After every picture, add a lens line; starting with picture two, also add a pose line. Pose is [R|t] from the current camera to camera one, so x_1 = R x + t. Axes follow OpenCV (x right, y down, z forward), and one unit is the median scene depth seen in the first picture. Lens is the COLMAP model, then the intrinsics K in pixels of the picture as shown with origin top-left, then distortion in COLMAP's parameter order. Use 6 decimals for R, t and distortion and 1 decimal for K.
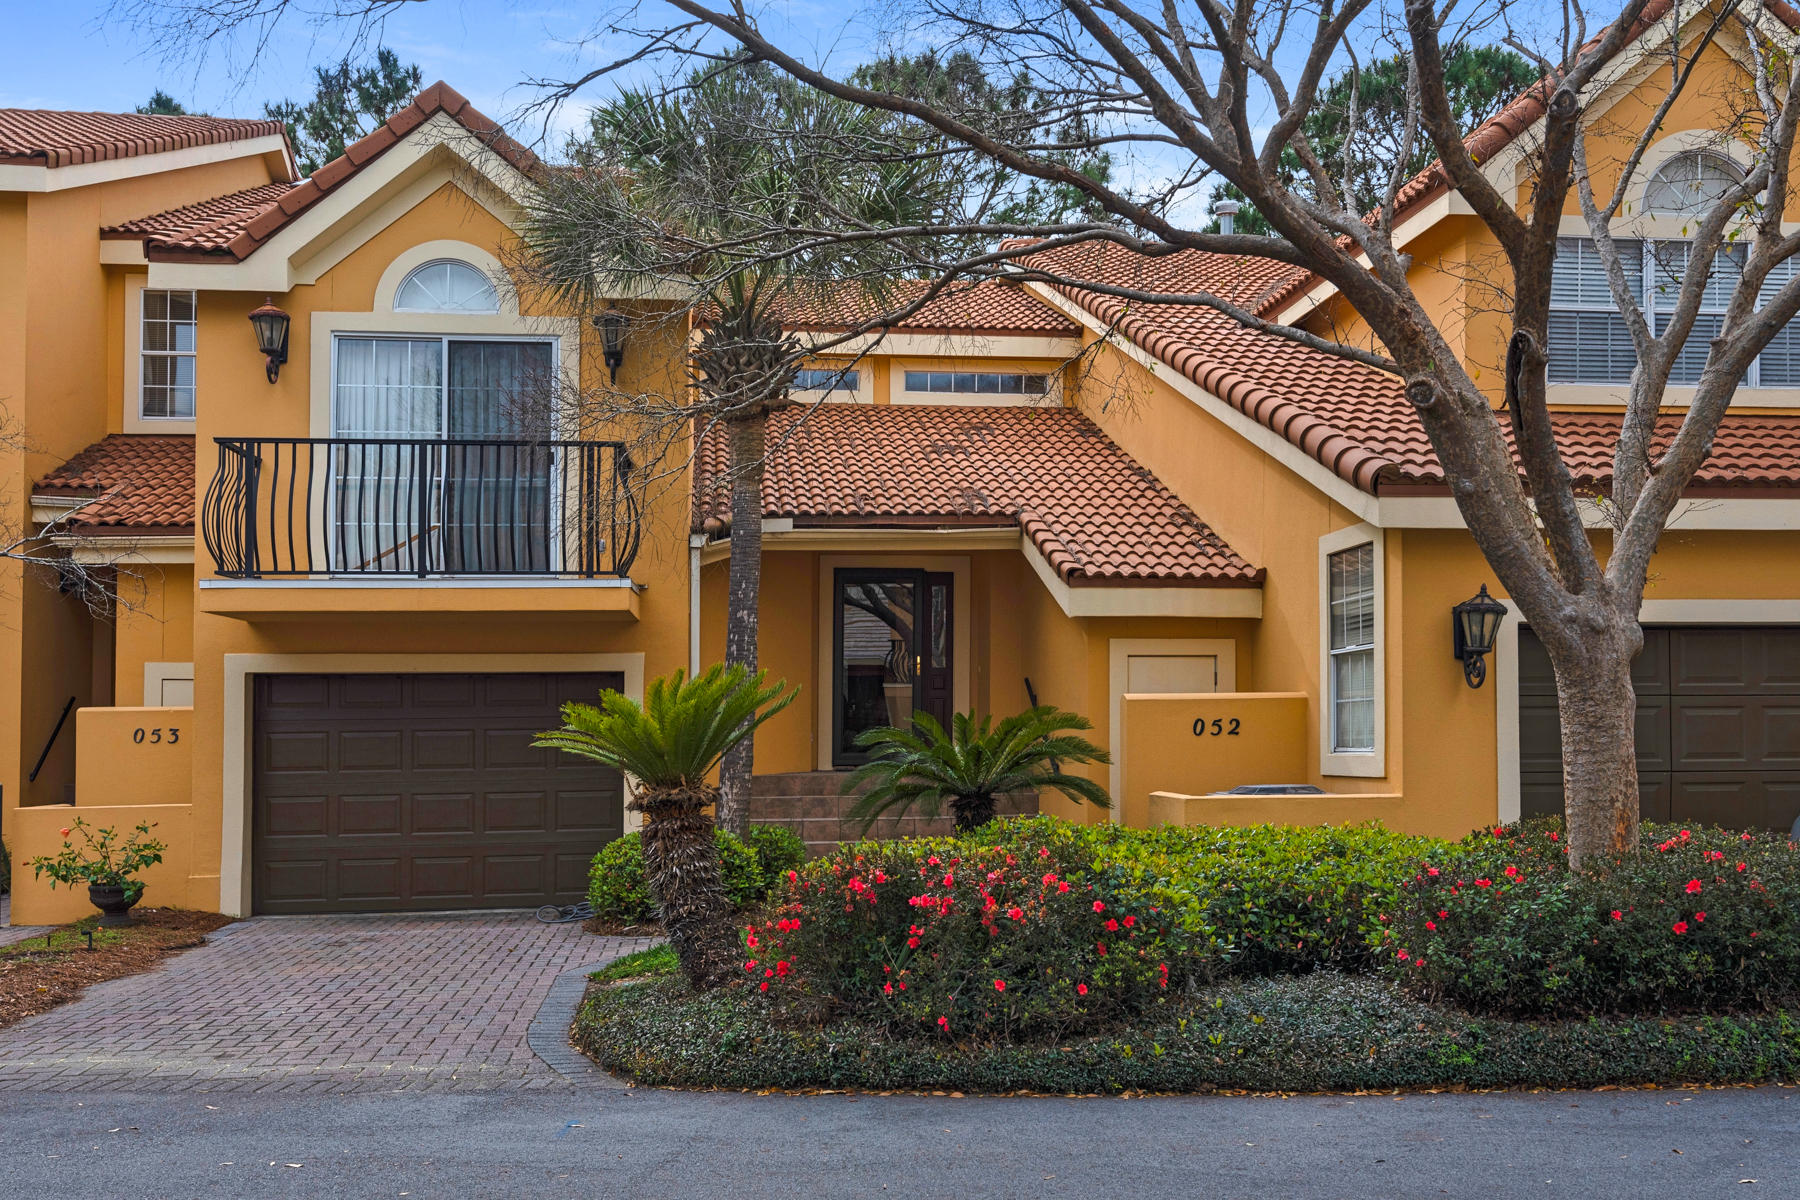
lens RADIAL K [[1656.0, 0, 900.0], [0, 1656.0, 600.0], [0, 0, 1]] dist [0.014340, 0.002144]
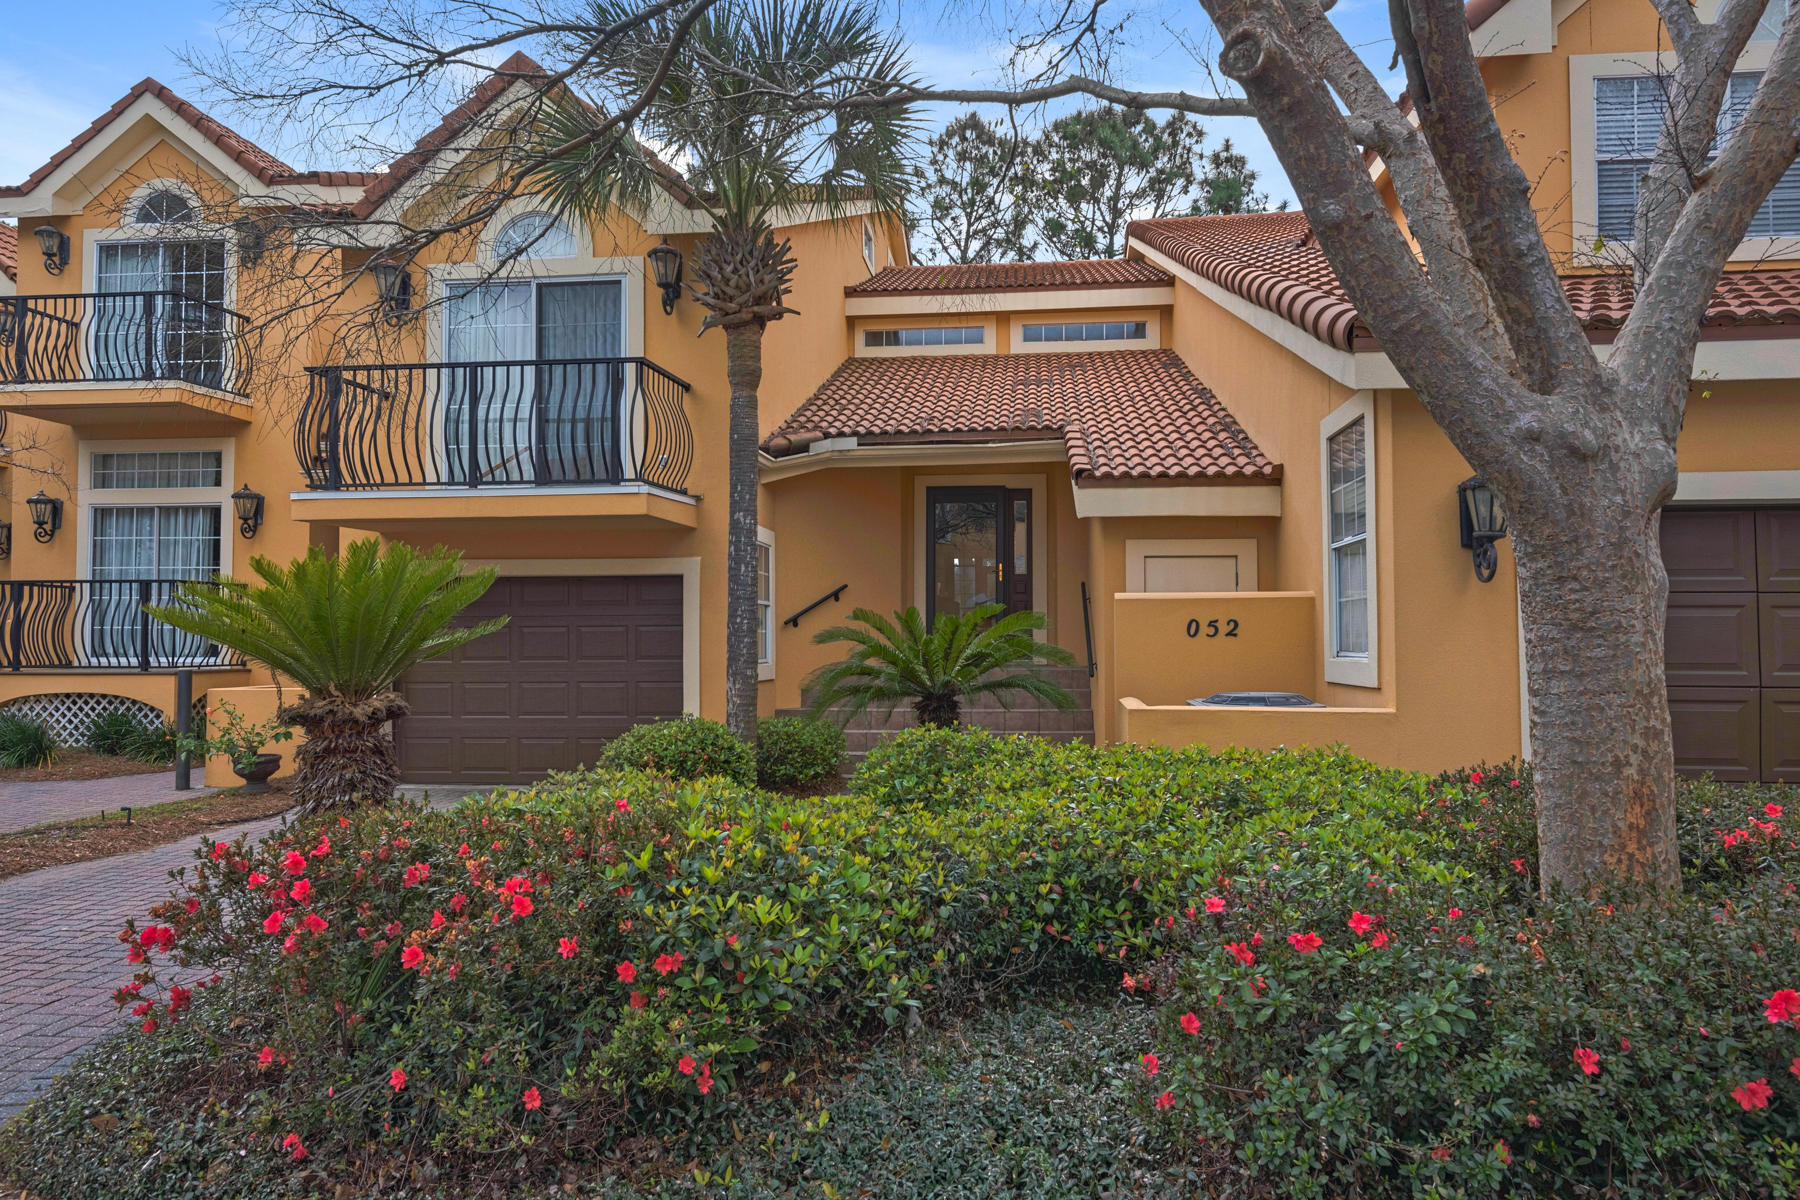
lens RADIAL K [[1158.4, 0, 898.5], [0, 1158.4, 524.7], [0, 0, 1]] dist [0.043929, -0.043610]
pose [[0.978588, -0.011574, -0.205502, 0.146950], [0.009139, 0.999876, -0.012794, 0.023729], [0.205625, 0.010642, 0.978573, 0.303729]]
